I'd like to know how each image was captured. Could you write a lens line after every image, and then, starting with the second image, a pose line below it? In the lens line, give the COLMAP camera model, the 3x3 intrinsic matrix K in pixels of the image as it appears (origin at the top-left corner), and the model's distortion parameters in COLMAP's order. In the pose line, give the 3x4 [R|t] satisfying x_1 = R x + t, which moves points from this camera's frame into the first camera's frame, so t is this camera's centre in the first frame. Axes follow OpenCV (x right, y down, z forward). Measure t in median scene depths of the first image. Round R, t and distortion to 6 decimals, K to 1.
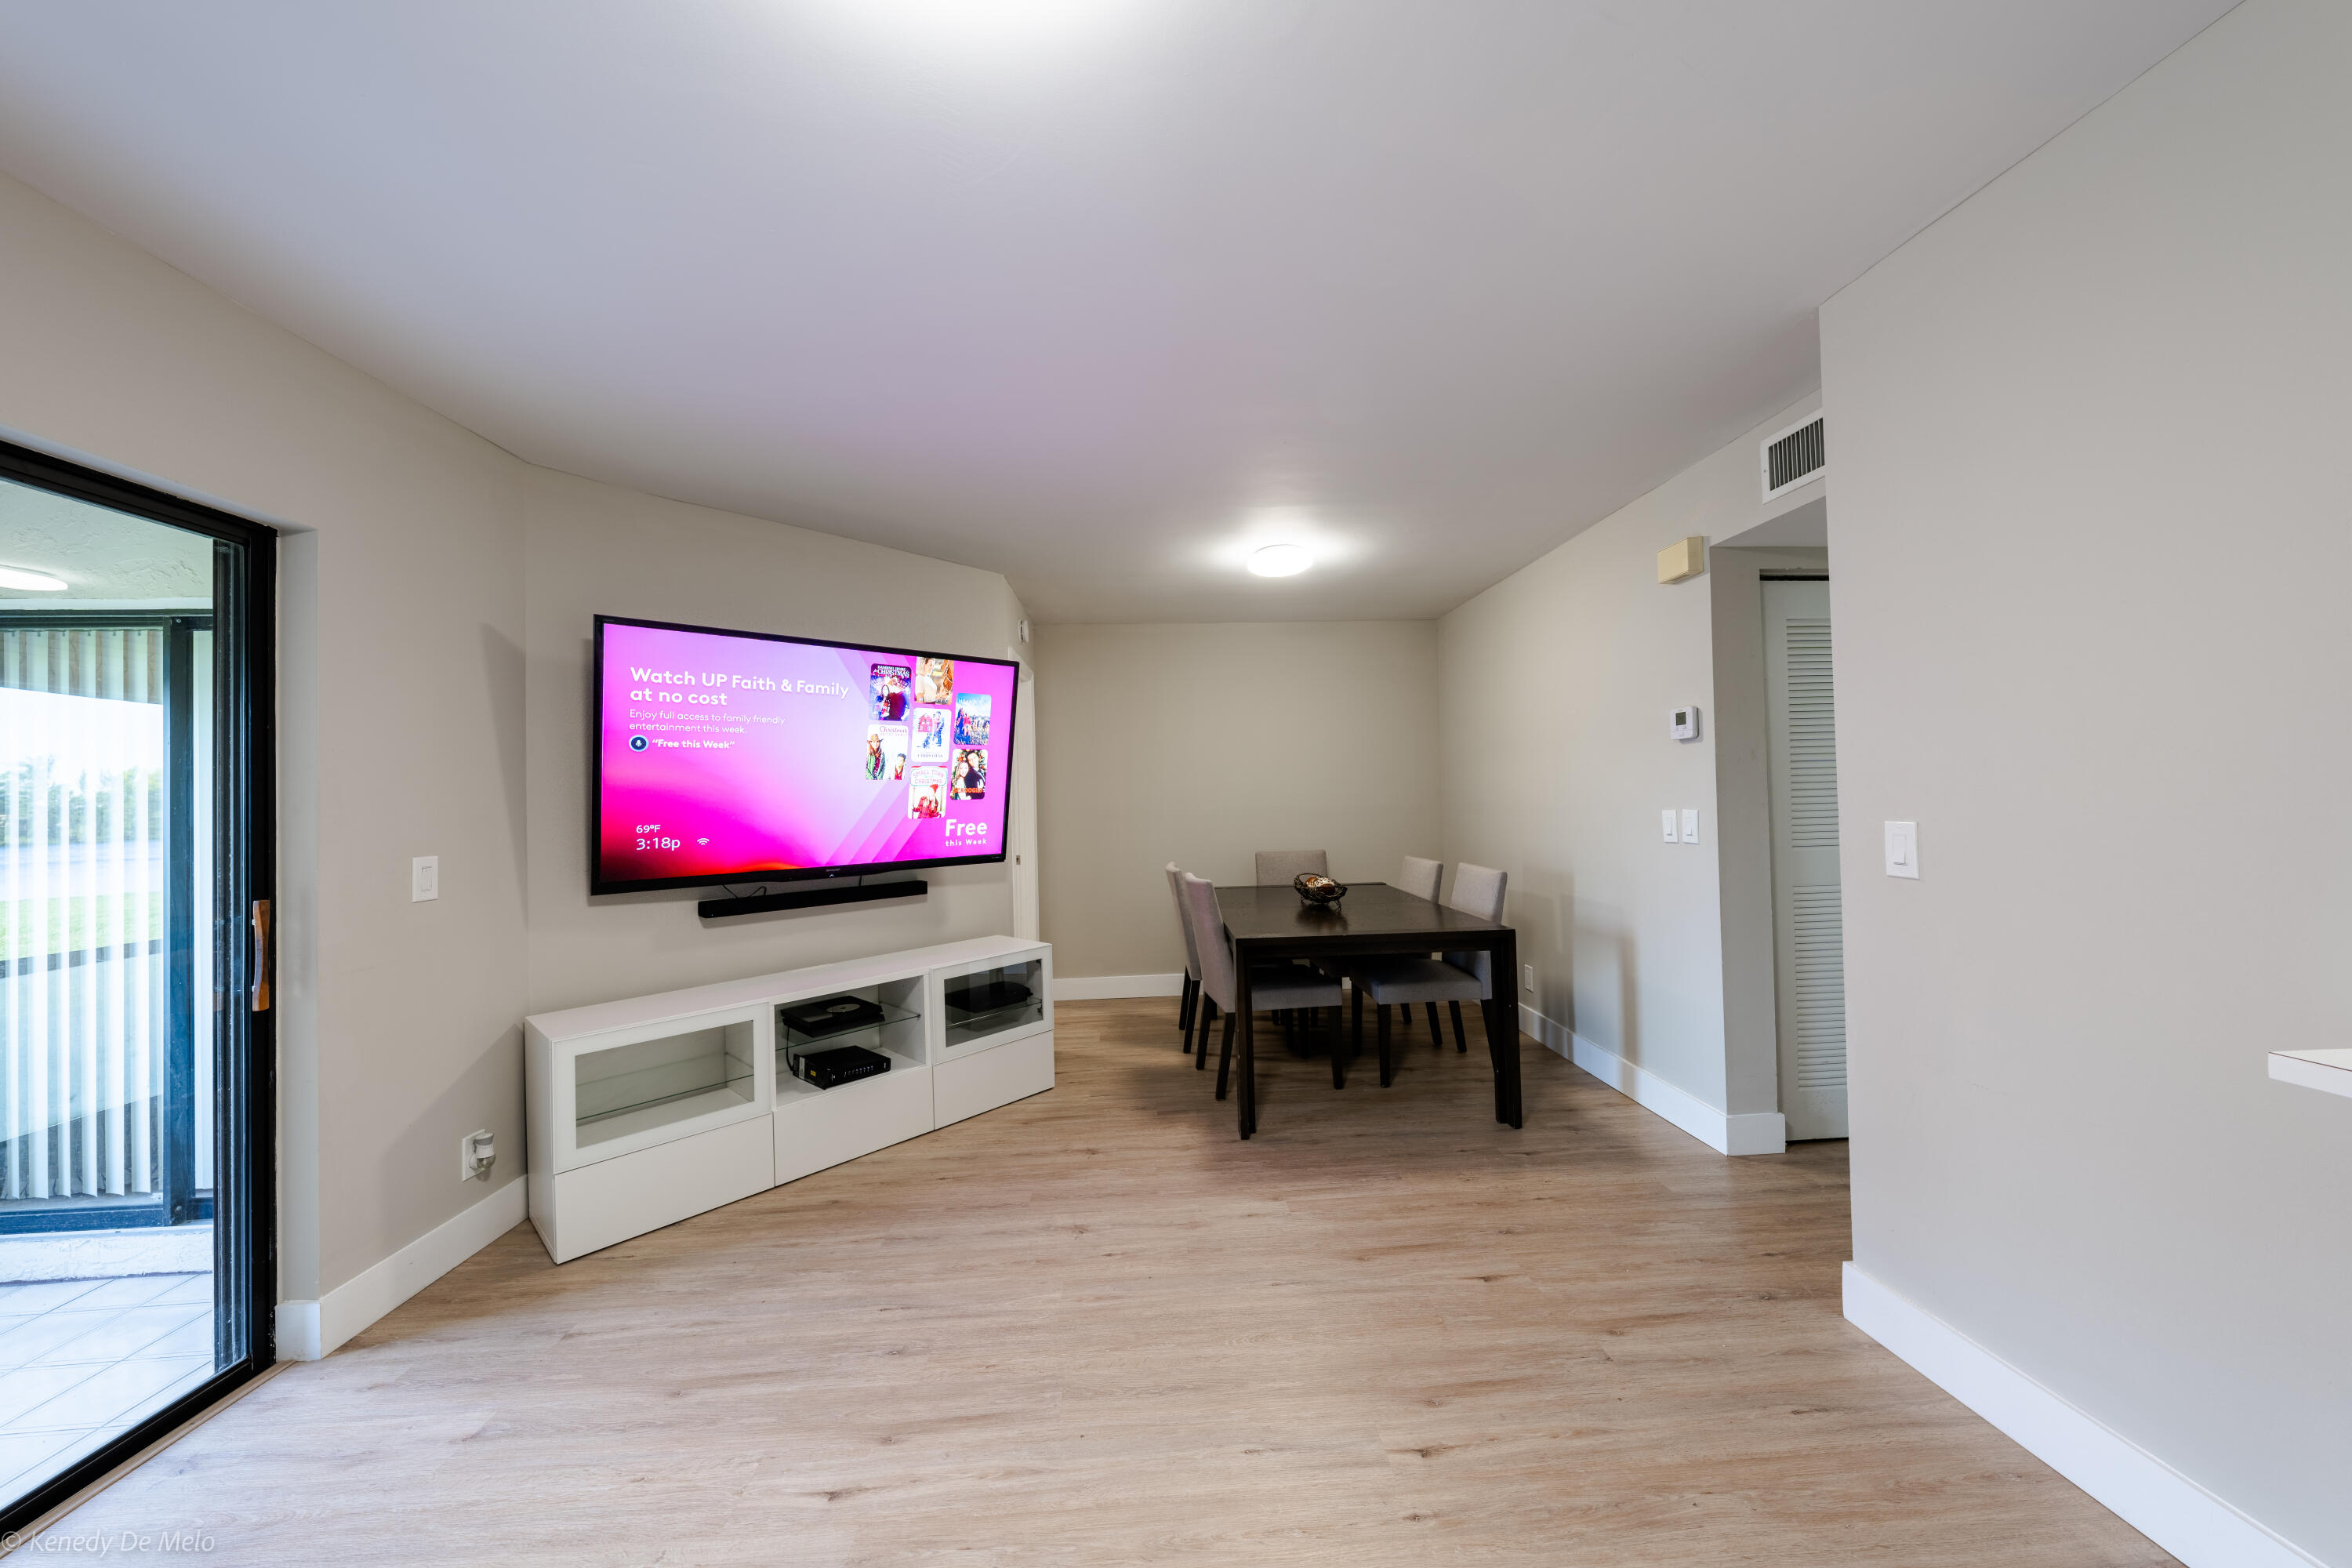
lens RADIAL K [[813.2, 0, 1180.0], [0, 813.2, 786.6], [0, 0, 1]] dist [-0.000982, -0.000363]
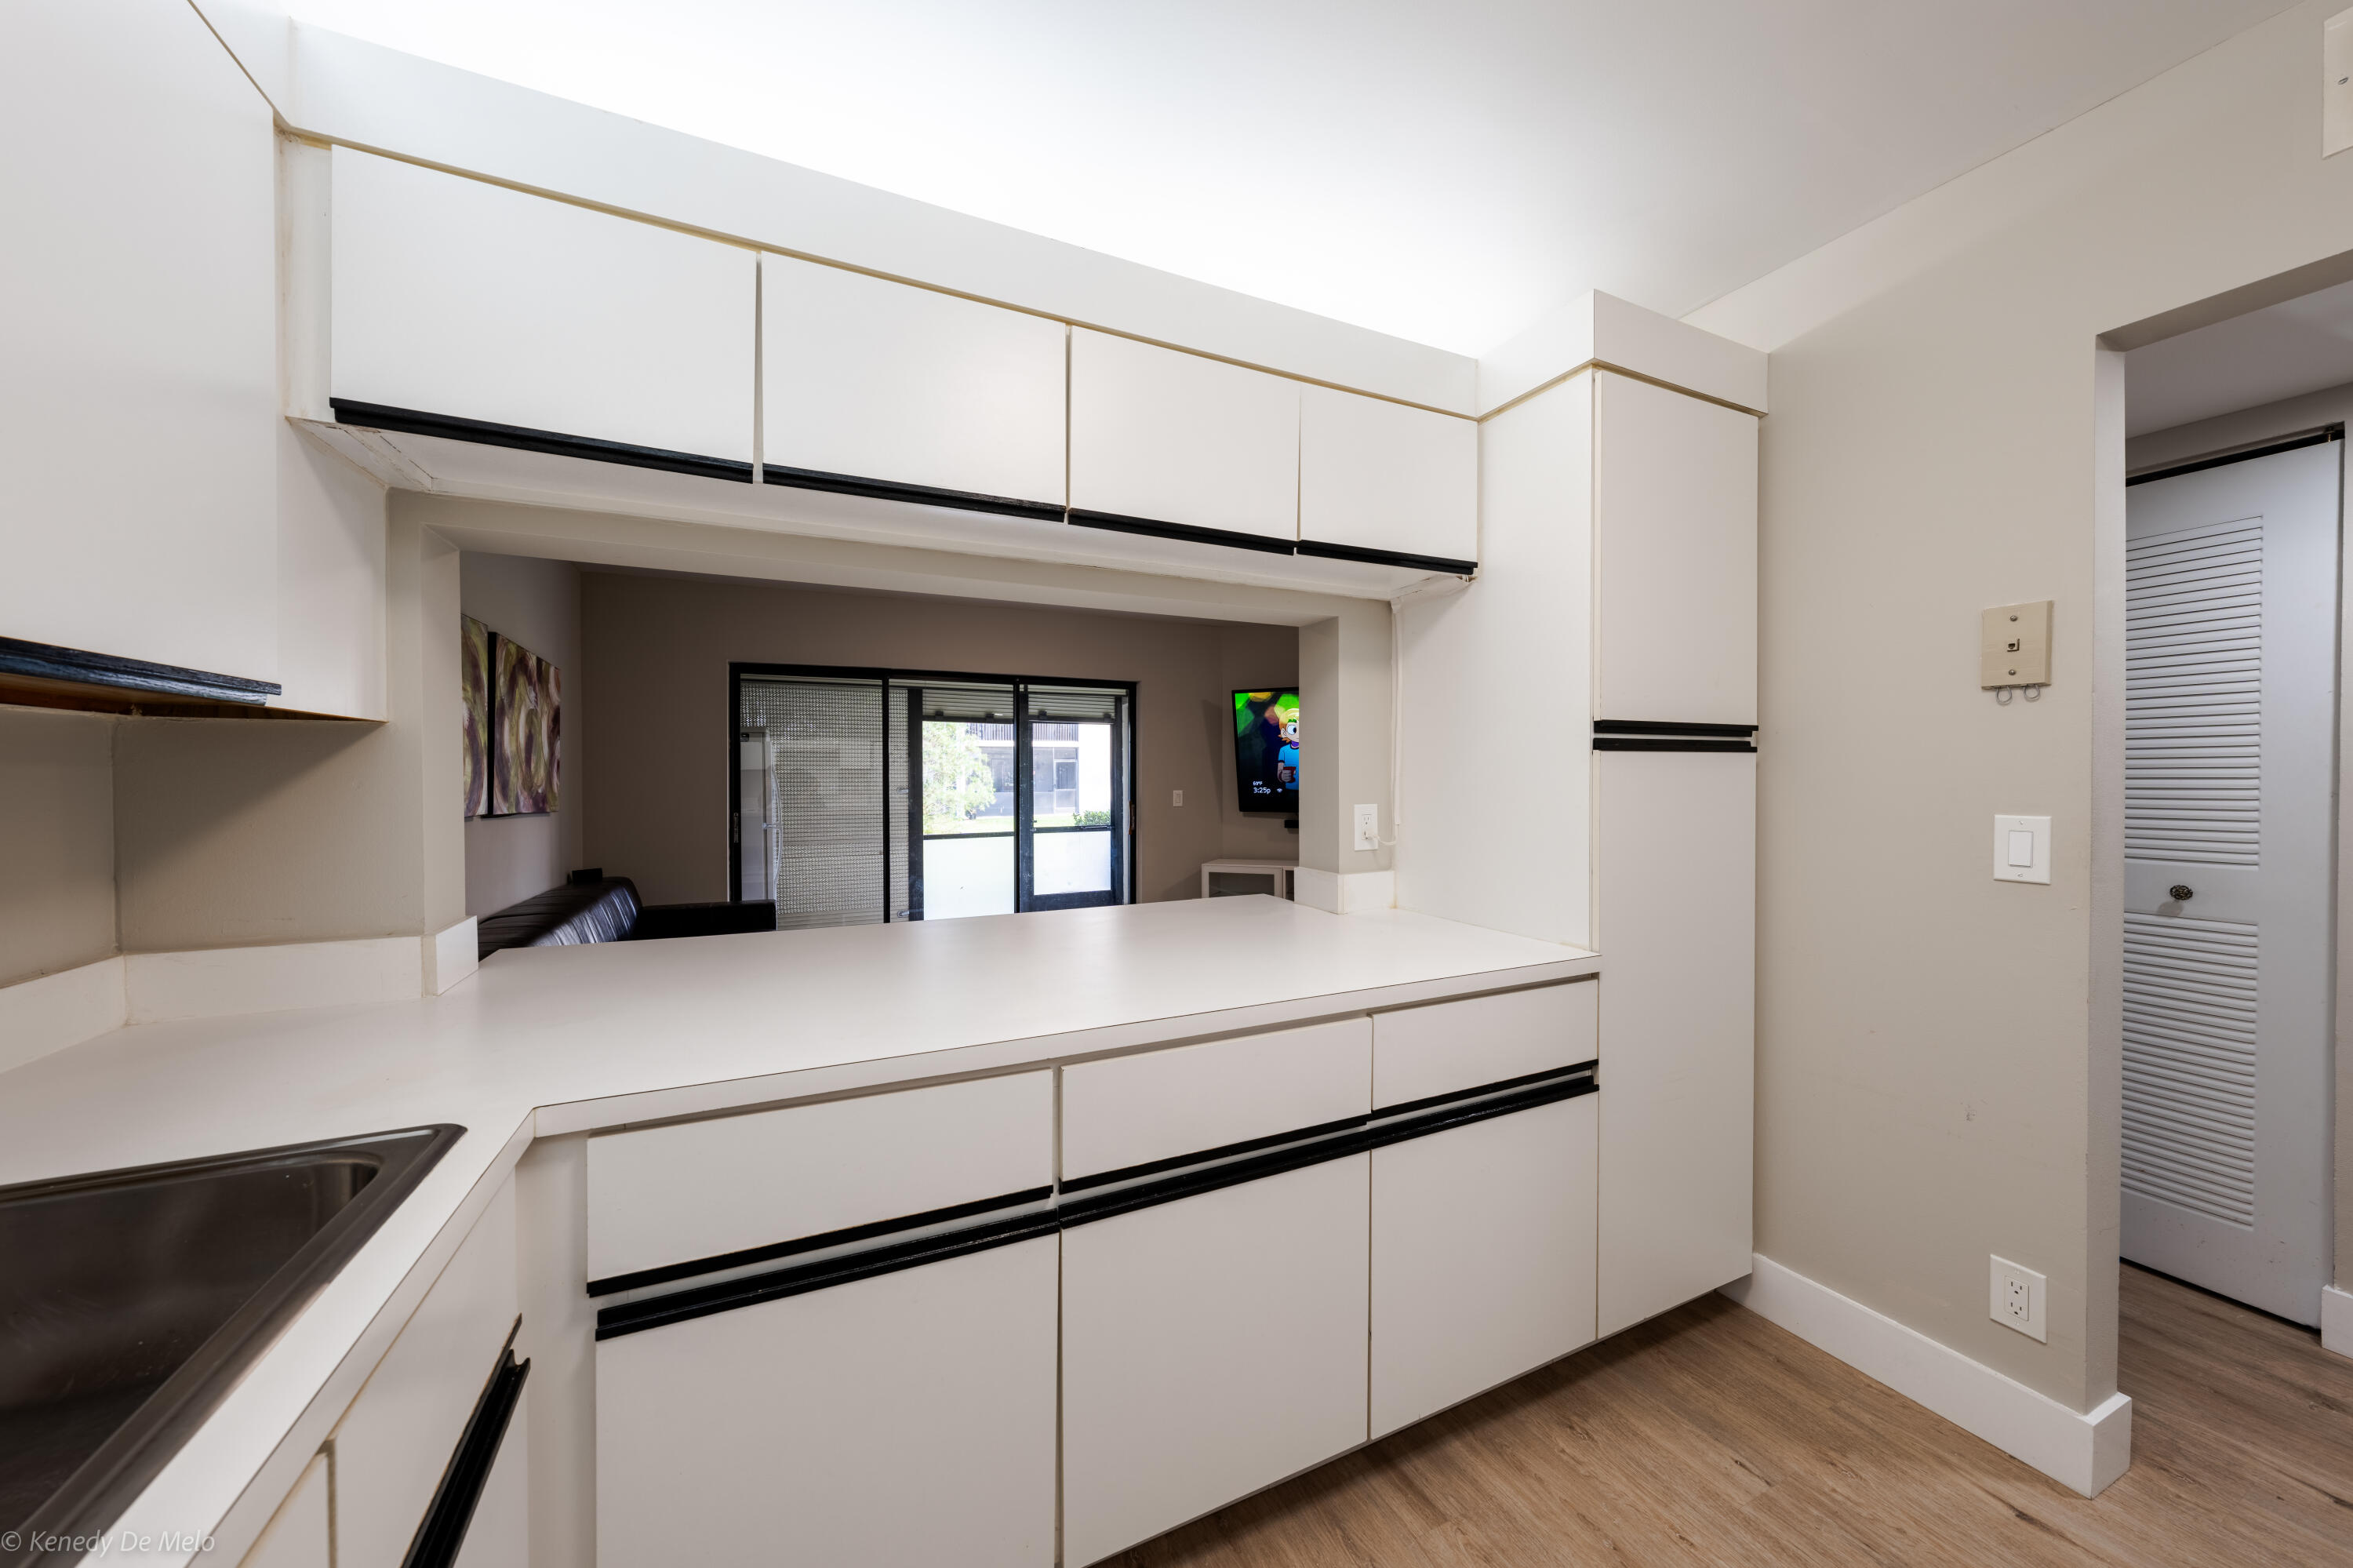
lens RADIAL K [[813.6, 0, 1170.0], [0, 813.6, 792.8], [0, 0, 1]] dist [-0.000982, -0.000363]
pose [[0.378629, 0.039948, -0.924686, 1.200705], [0.009176, 0.998857, 0.046910, -0.026104], [0.925503, -0.026247, 0.377830, -0.043691]]
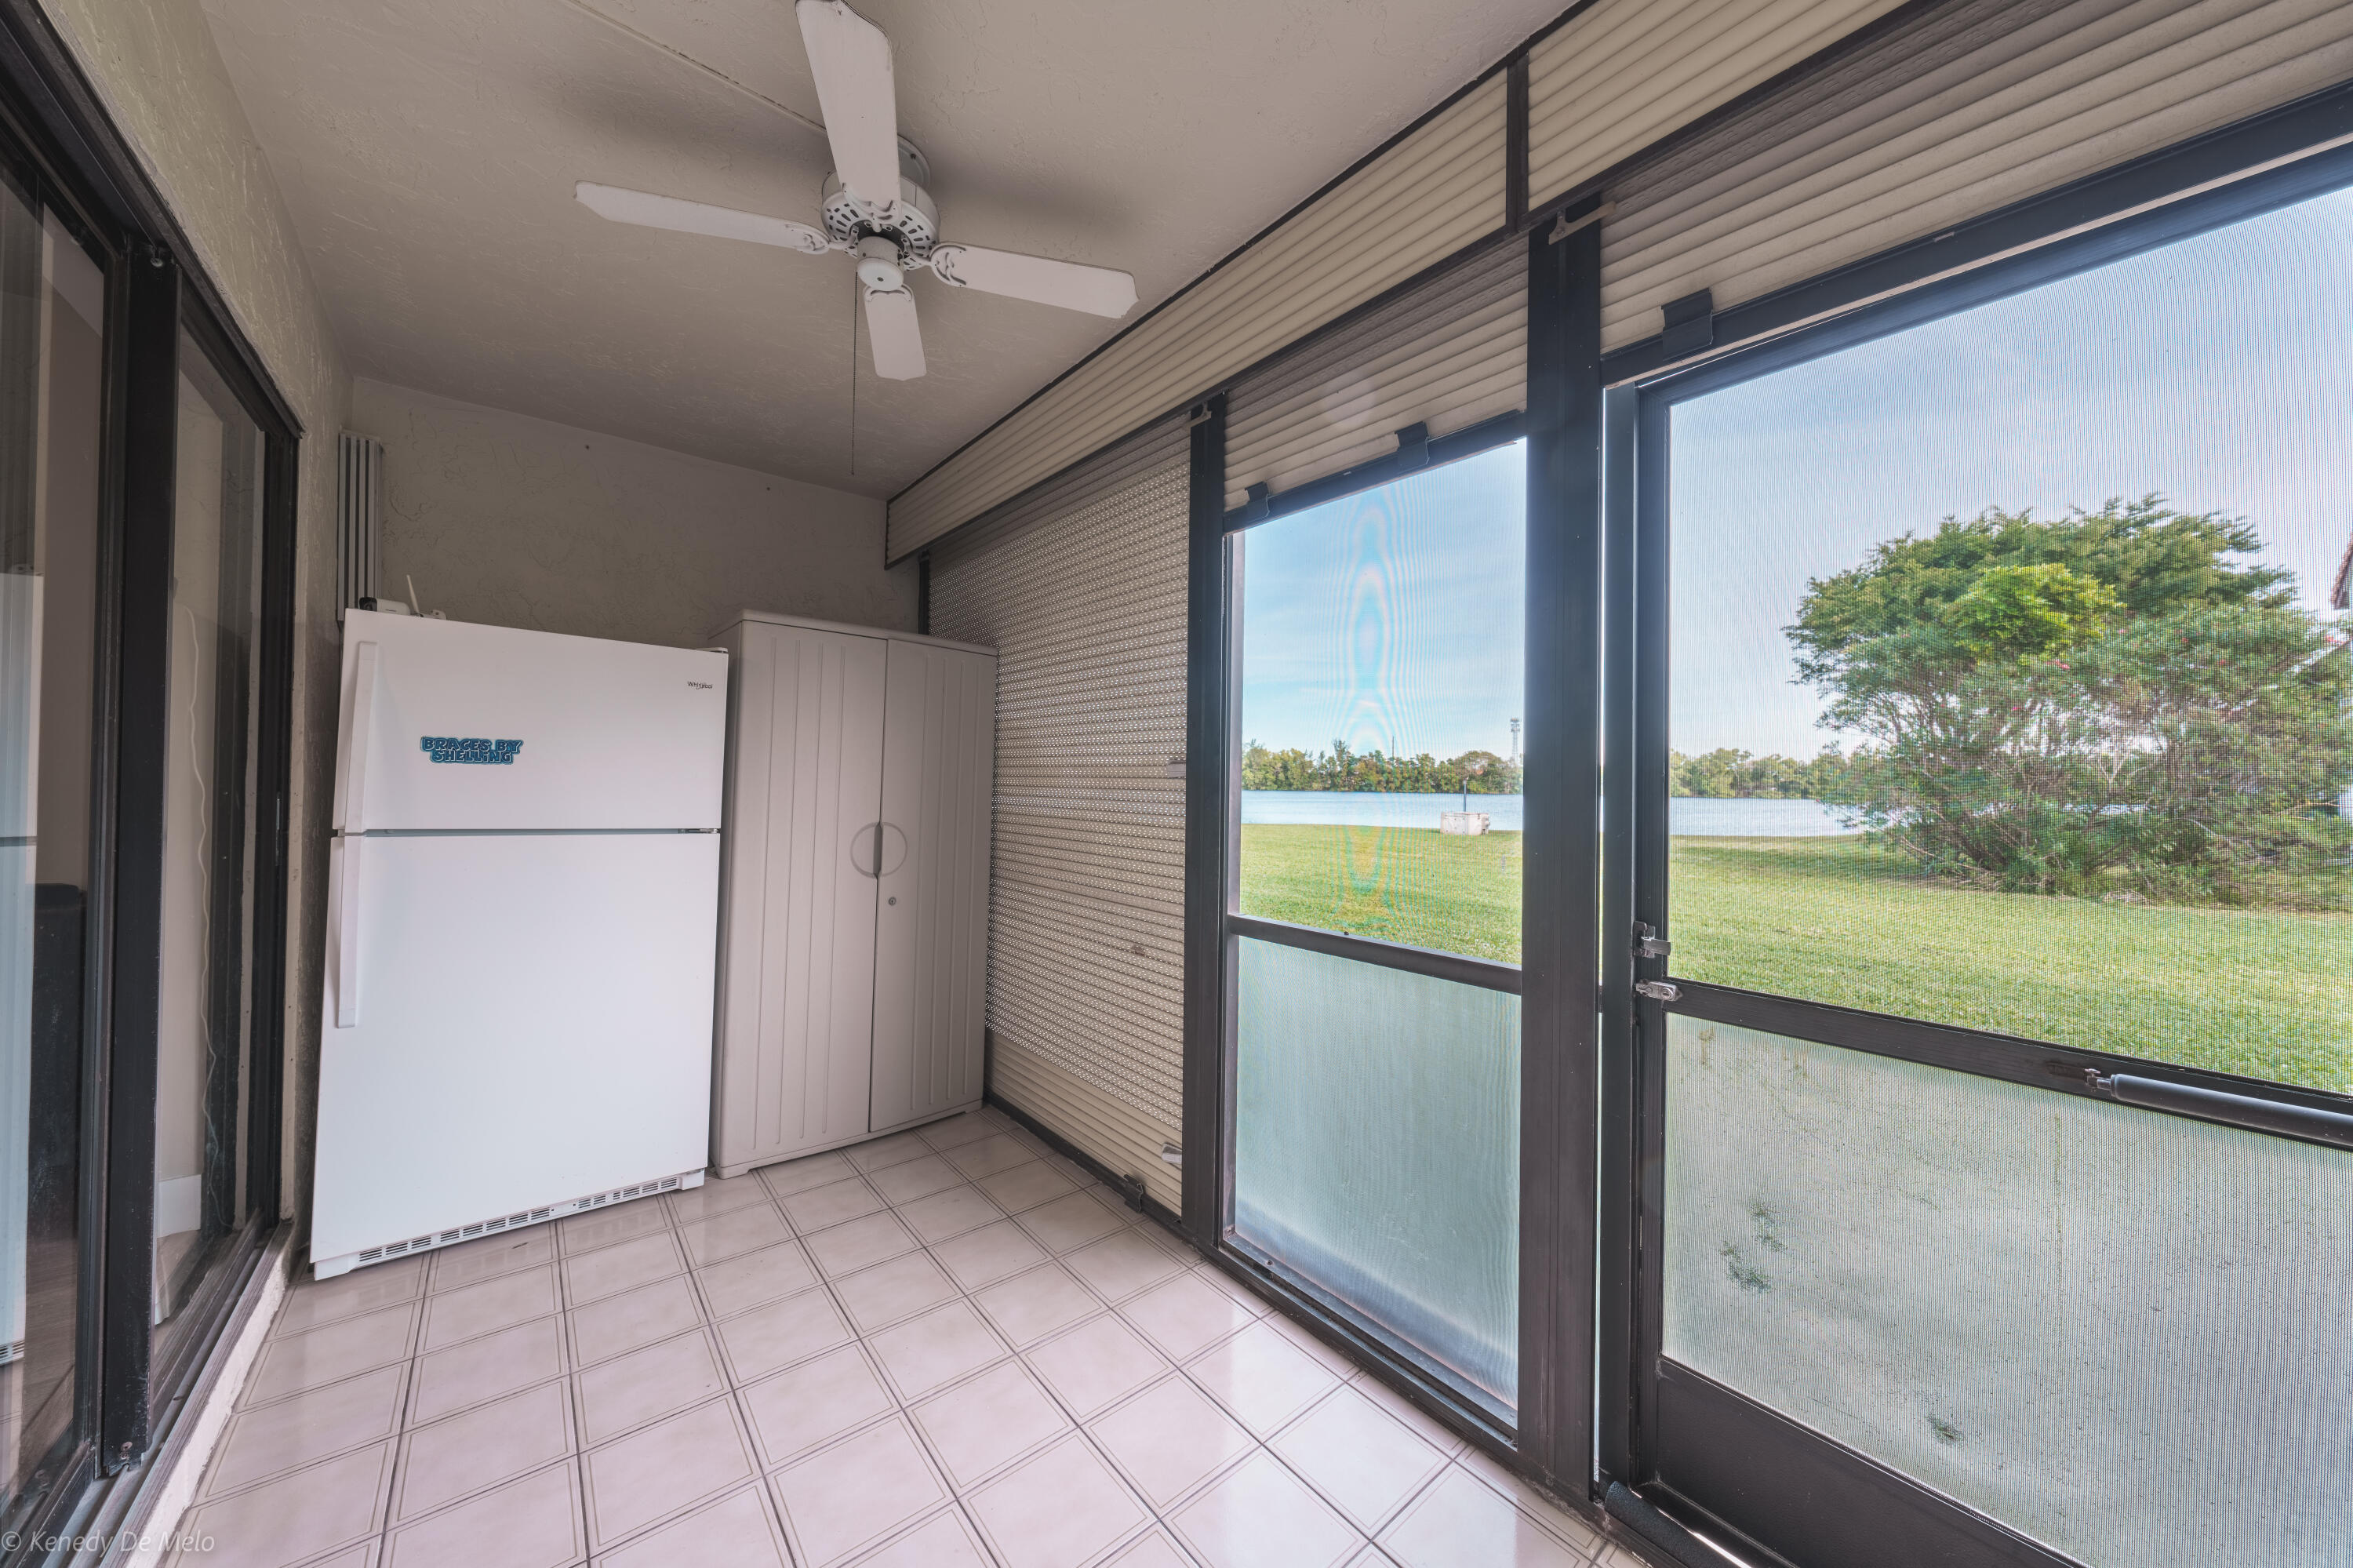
lens RADIAL K [[813.6, 0, 1180.4], [0, 813.6, 787.7], [0, 0, 1]] dist [-0.000982, -0.000363]
pose [[-0.791387, 0.014688, -0.611139, -0.905328], [0.013042, 0.999889, 0.007142, 0.089054], [0.611176, -0.002319, -0.791491, 0.760919]]
